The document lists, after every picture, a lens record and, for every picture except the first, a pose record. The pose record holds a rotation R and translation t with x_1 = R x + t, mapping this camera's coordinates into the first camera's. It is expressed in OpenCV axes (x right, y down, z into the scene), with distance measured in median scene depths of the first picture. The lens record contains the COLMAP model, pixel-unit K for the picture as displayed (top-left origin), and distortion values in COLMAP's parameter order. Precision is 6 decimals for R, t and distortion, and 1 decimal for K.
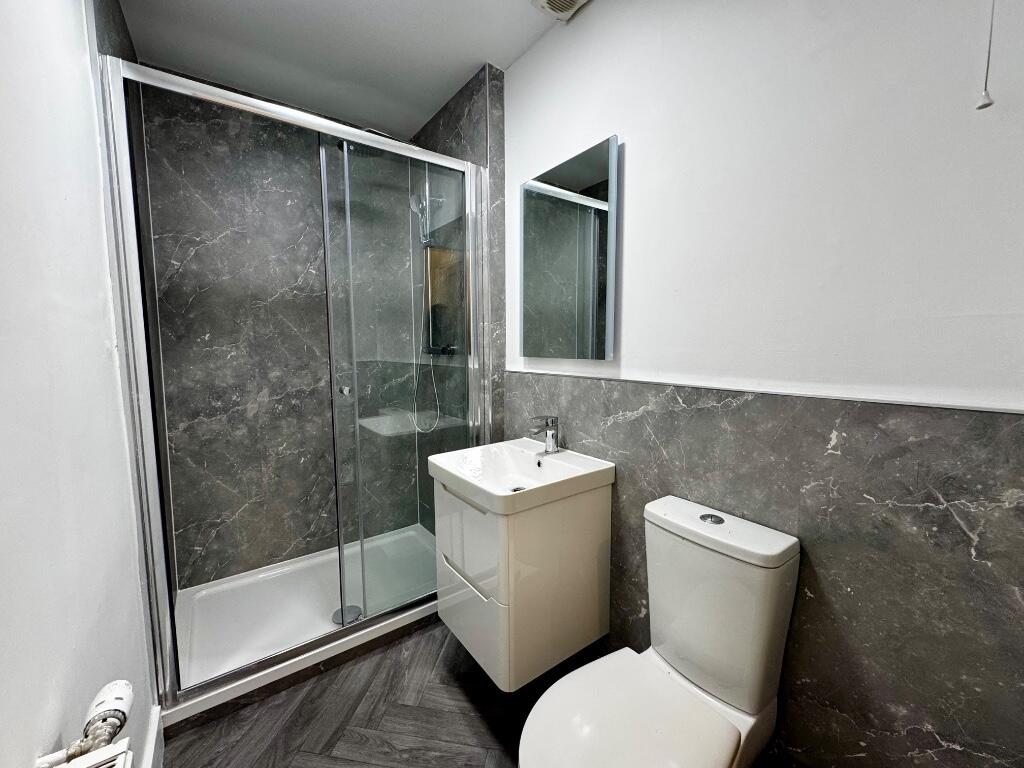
lens RADIAL K [[409.1, 0, 511.4], [0, 409.1, 384.8], [0, 0, 1]] dist [0.002505, -0.000081]
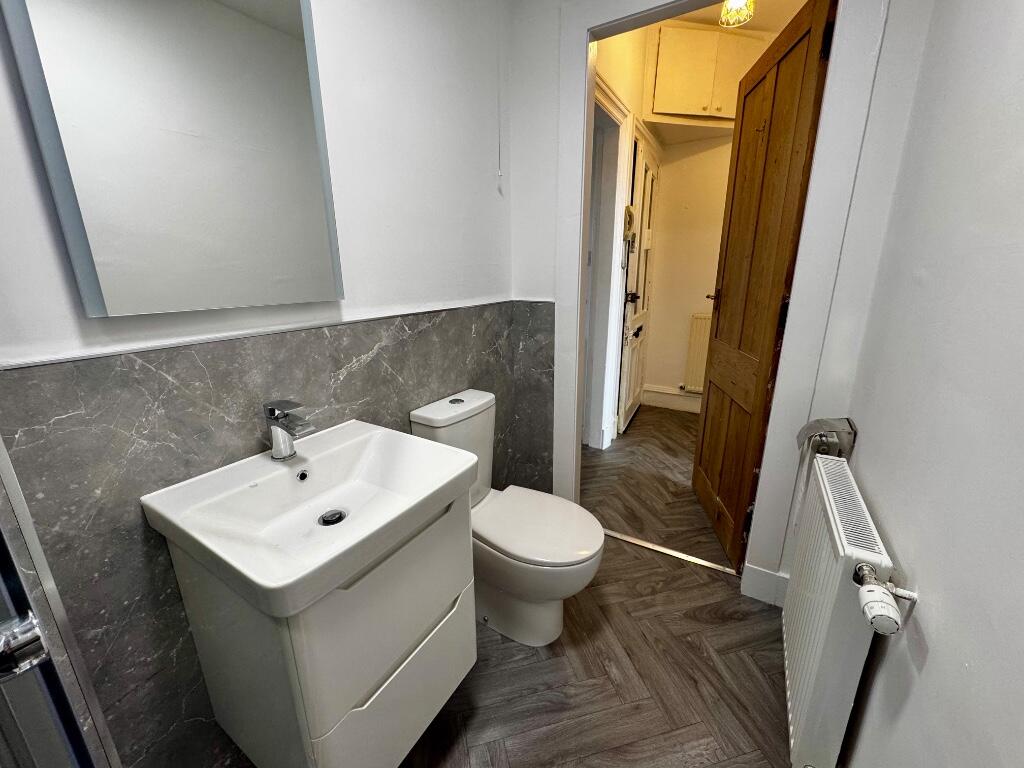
lens RADIAL K [[409.1, 0, 511.2], [0, 409.1, 382.7], [0, 0, 1]] dist [0.002505, -0.000081]
pose [[-0.386835, -0.231168, 0.892704, -0.743289], [0.106468, 0.950399, 0.292244, -0.118797], [-0.915982, 0.208095, -0.343035, 1.125672]]
